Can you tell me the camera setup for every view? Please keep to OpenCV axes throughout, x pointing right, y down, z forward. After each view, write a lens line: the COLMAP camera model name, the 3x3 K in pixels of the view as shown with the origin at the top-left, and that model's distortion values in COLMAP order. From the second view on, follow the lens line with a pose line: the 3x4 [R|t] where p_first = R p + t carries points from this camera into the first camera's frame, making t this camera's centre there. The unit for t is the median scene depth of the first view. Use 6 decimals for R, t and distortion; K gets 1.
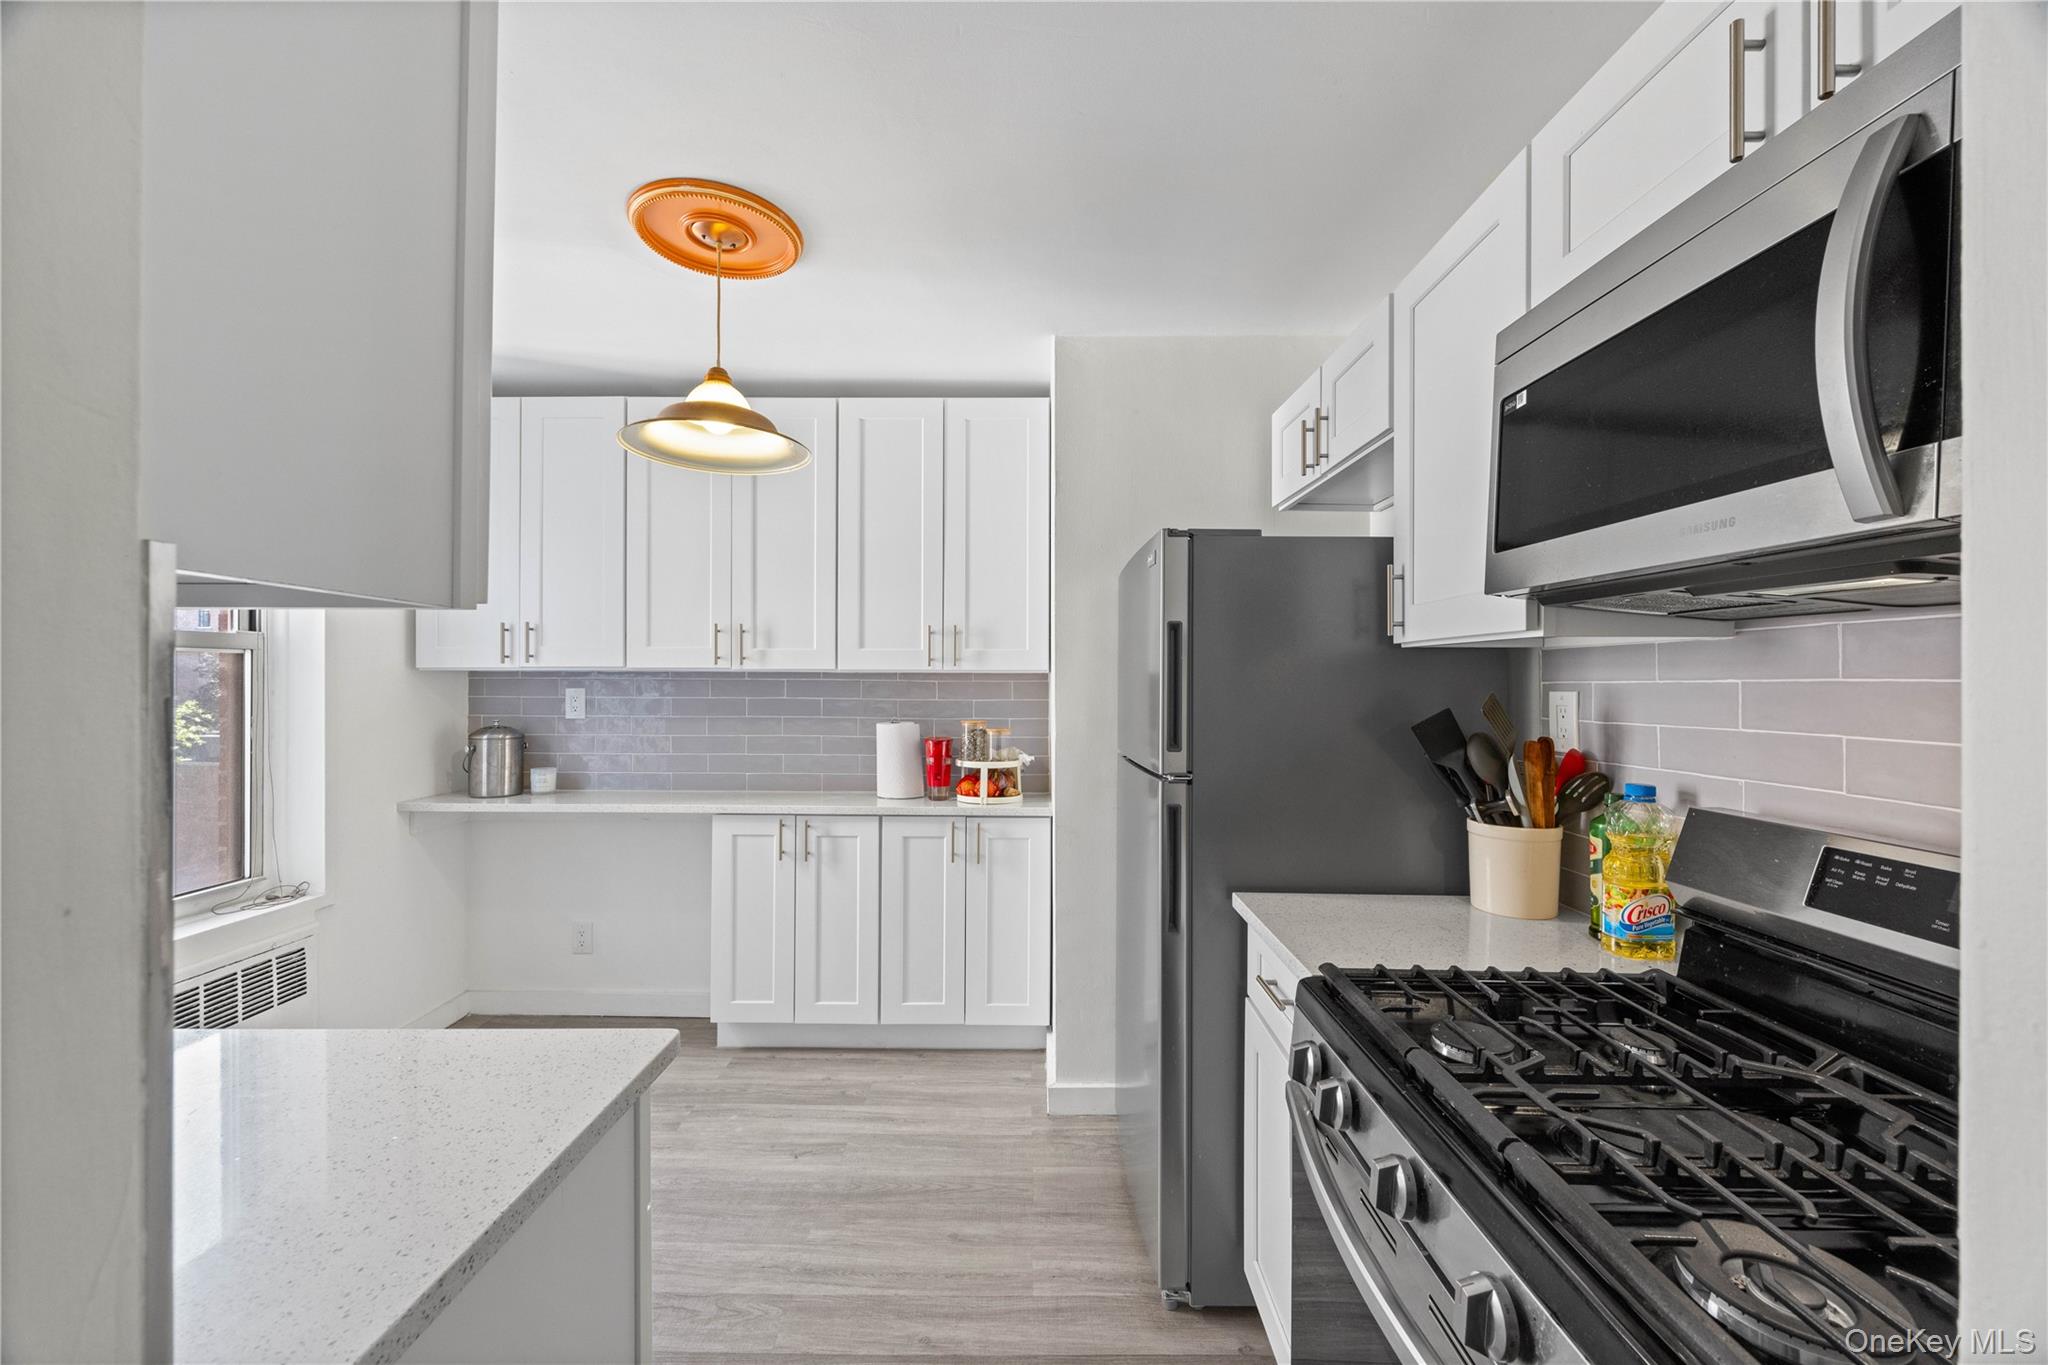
lens RADIAL K [[779.1, 0, 1025.5], [0, 779.1, 677.7], [0, 0, 1]] dist [-0.001023, 0.000404]
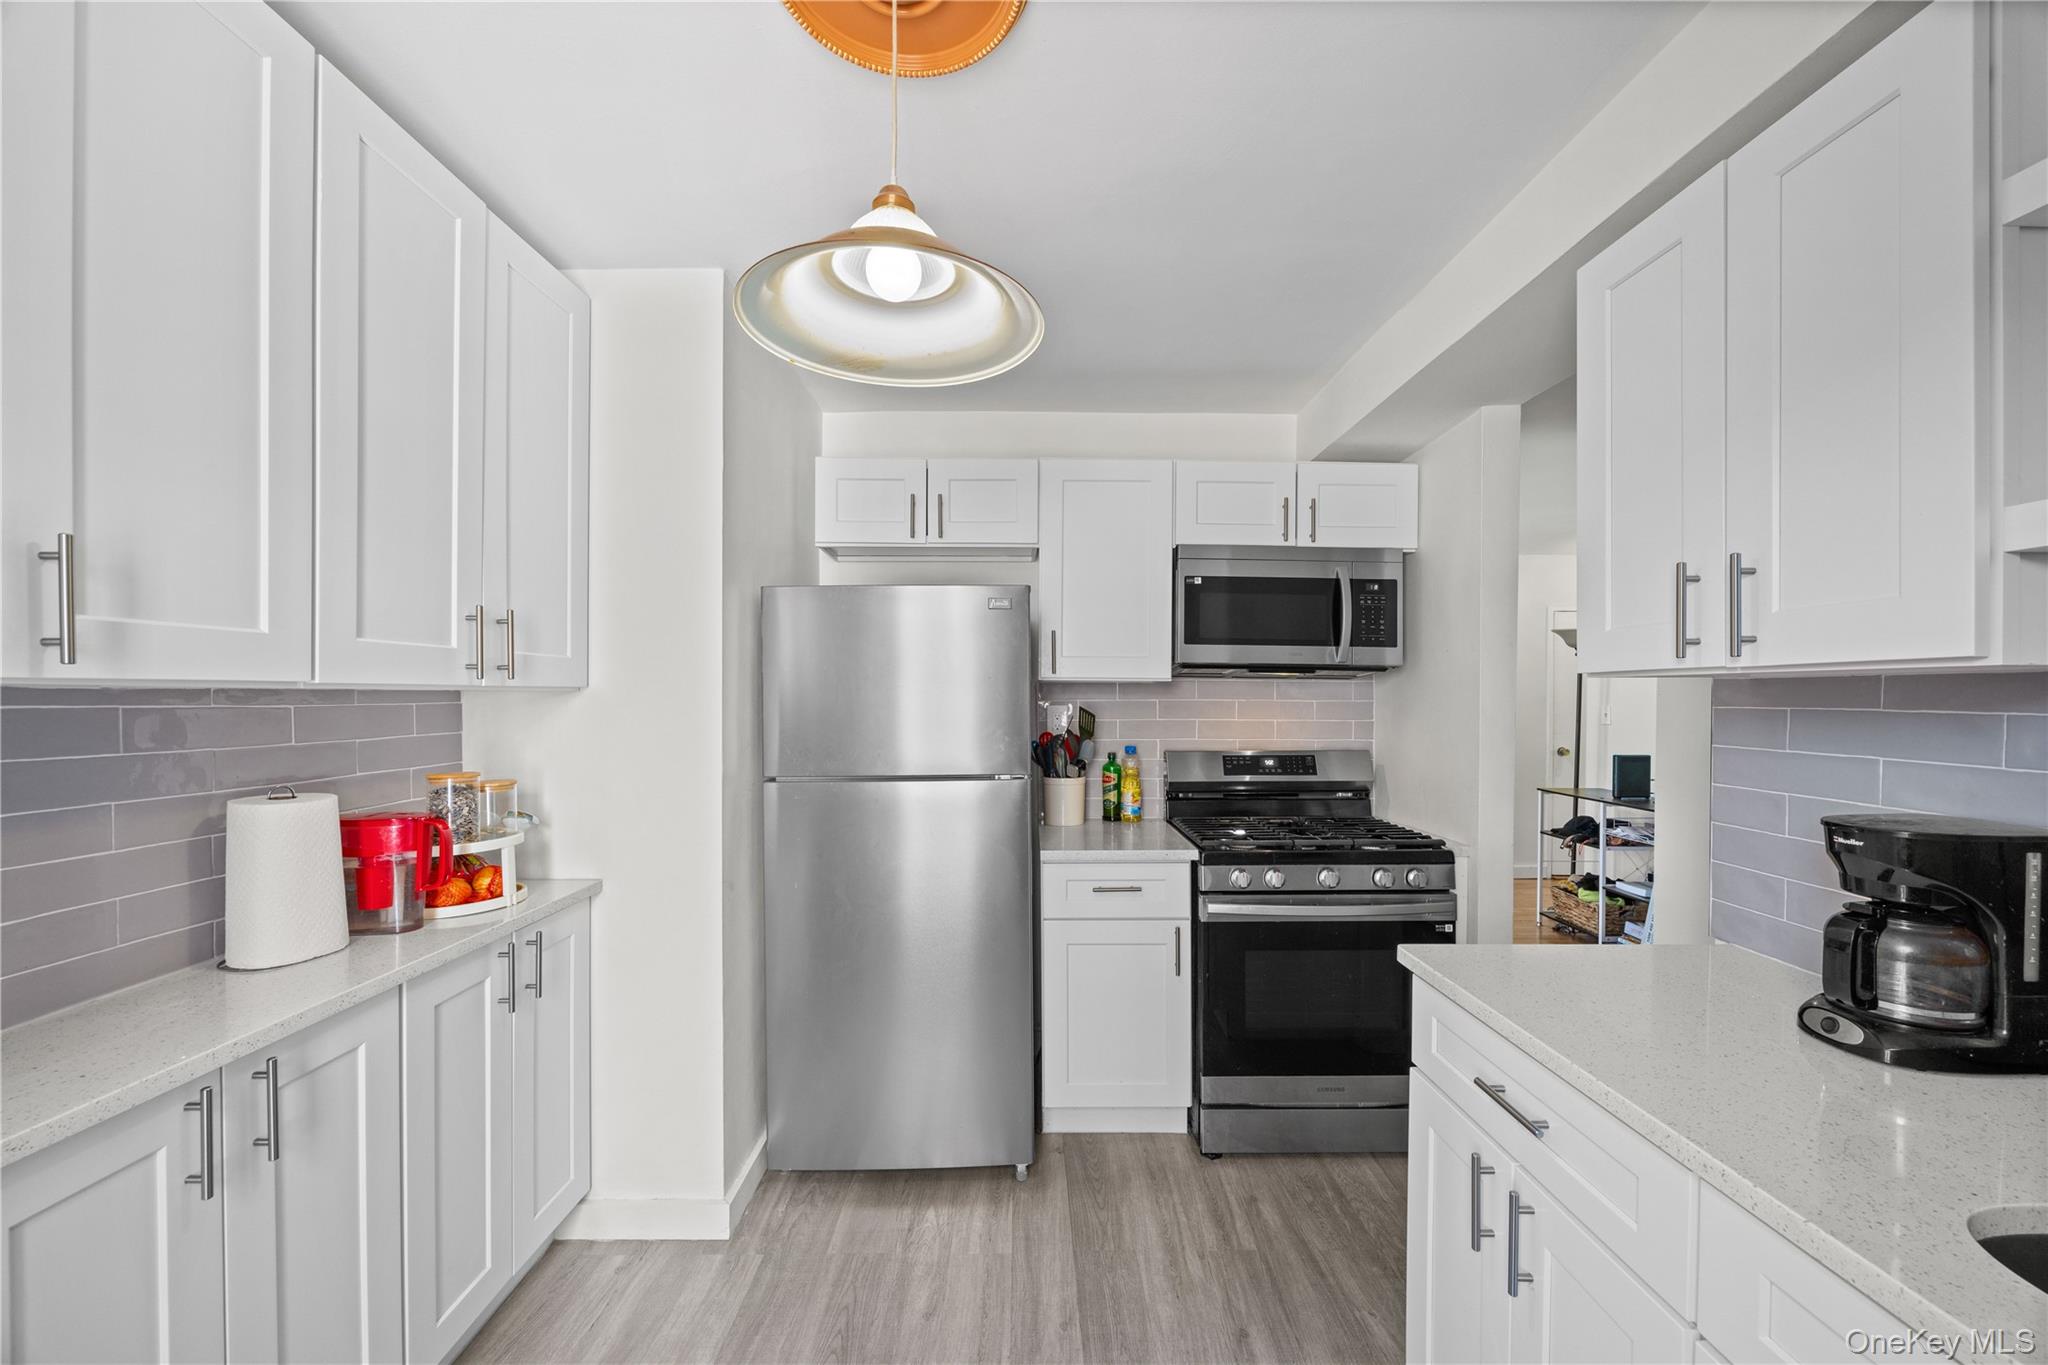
lens RADIAL K [[779.1, 0, 1025.2], [0, 779.1, 699.4], [0, 0, 1]] dist [-0.001023, 0.000404]
pose [[-0.006530, -0.009157, 0.999937, -0.679167], [-0.006285, 0.999939, 0.009116, -0.007690], [-0.999959, -0.006225, -0.006588, 0.611793]]
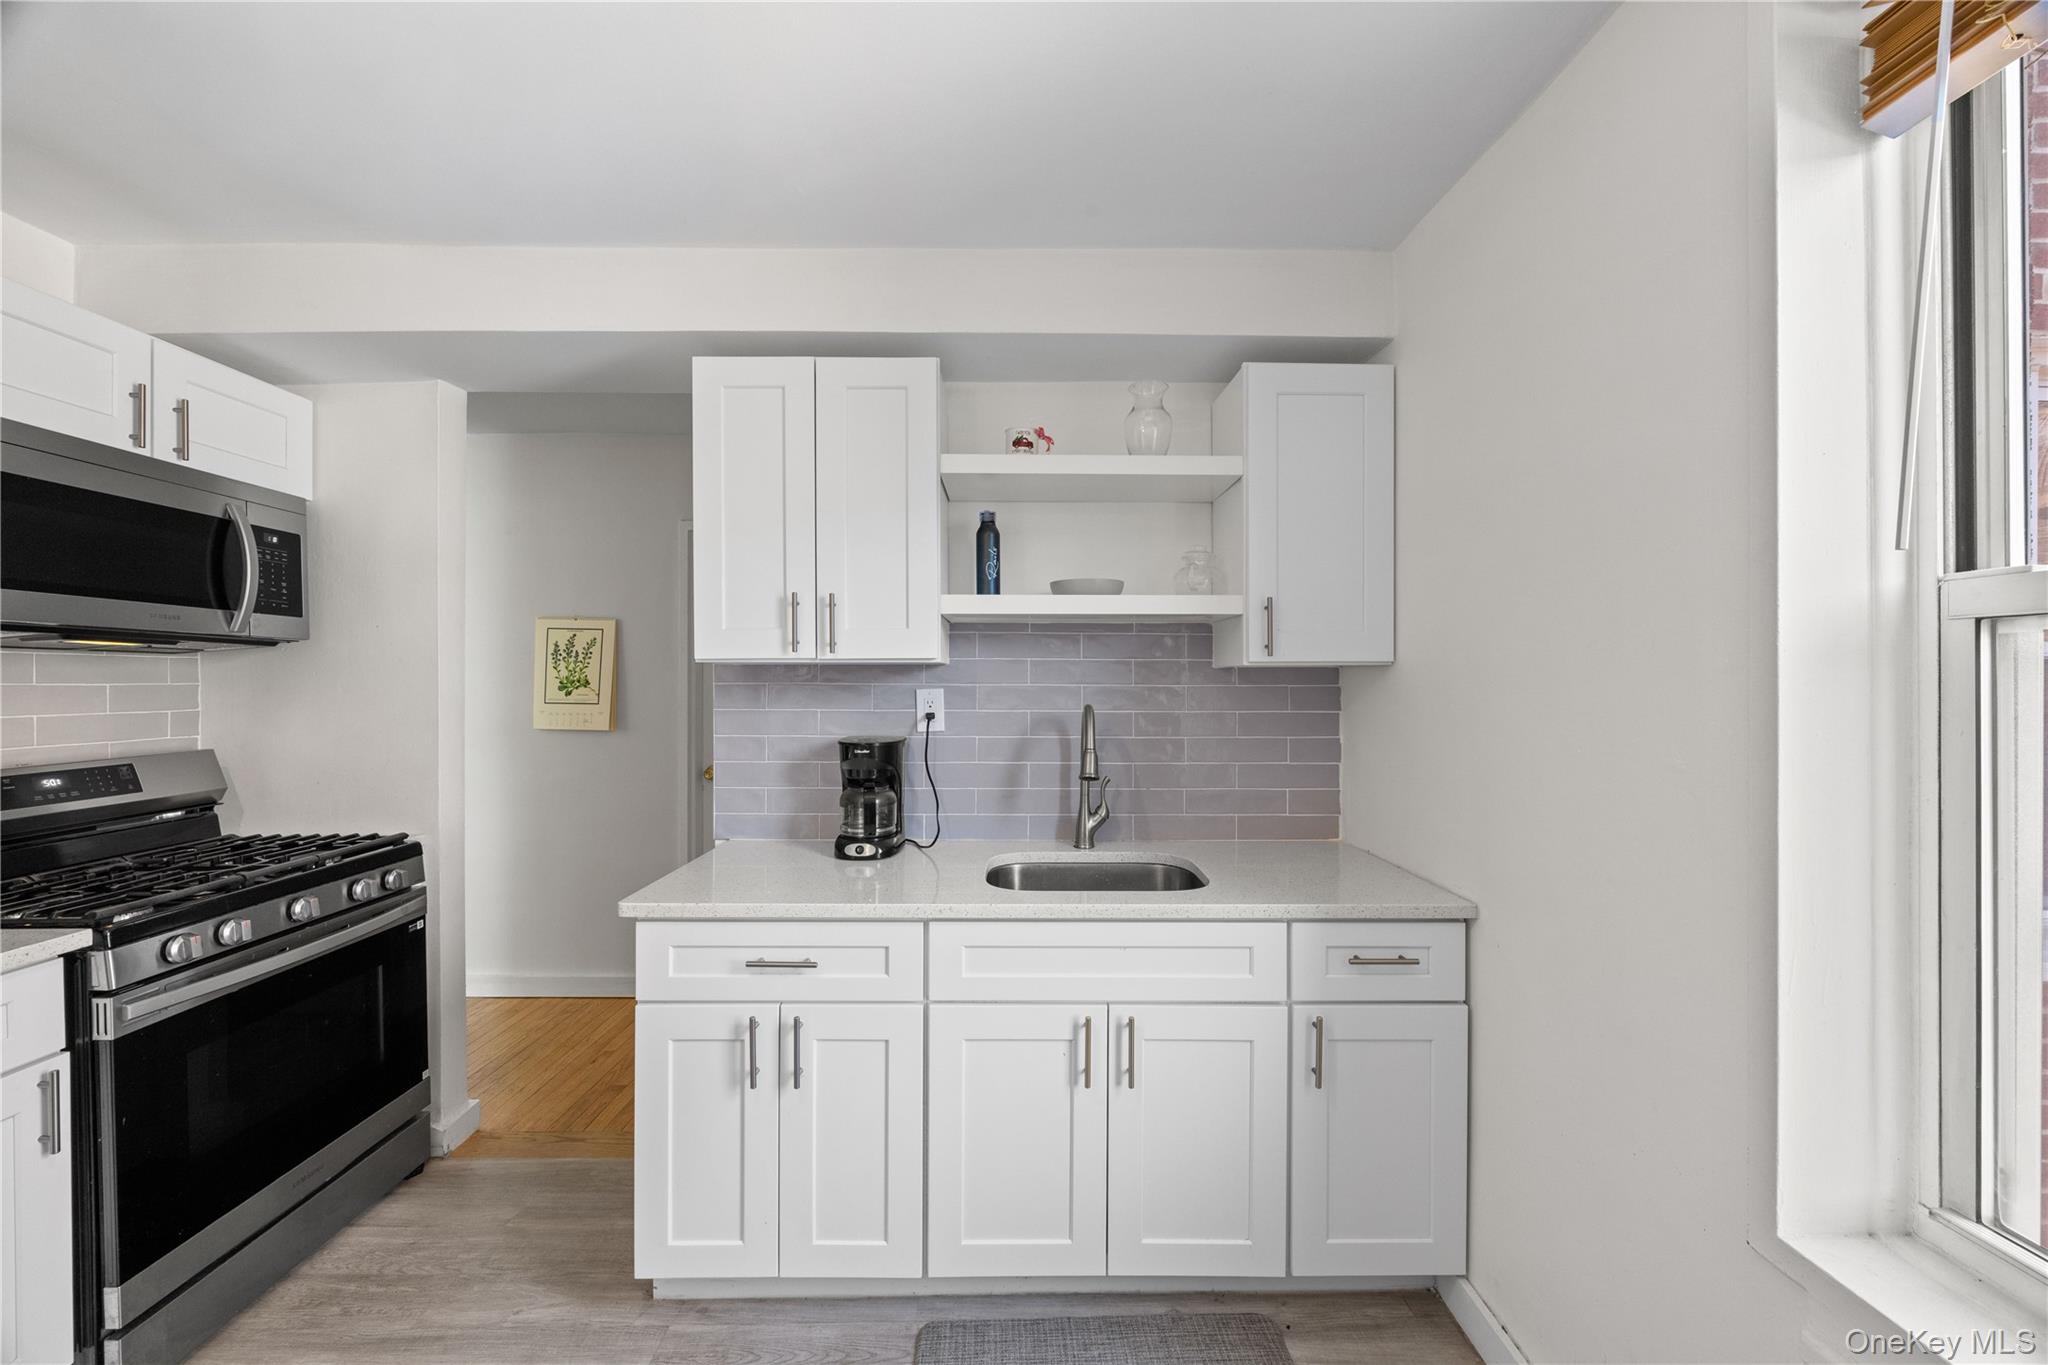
lens RADIAL K [[779.1, 0, 1021.1], [0, 779.1, 682.3], [0, 0, 1]] dist [-0.001023, 0.000404]
pose [[-0.999992, -0.002879, -0.002682, -0.452747], [-0.002883, 0.999995, 0.001370, -0.003813], [0.002678, 0.001377, -0.999995, 0.930529]]
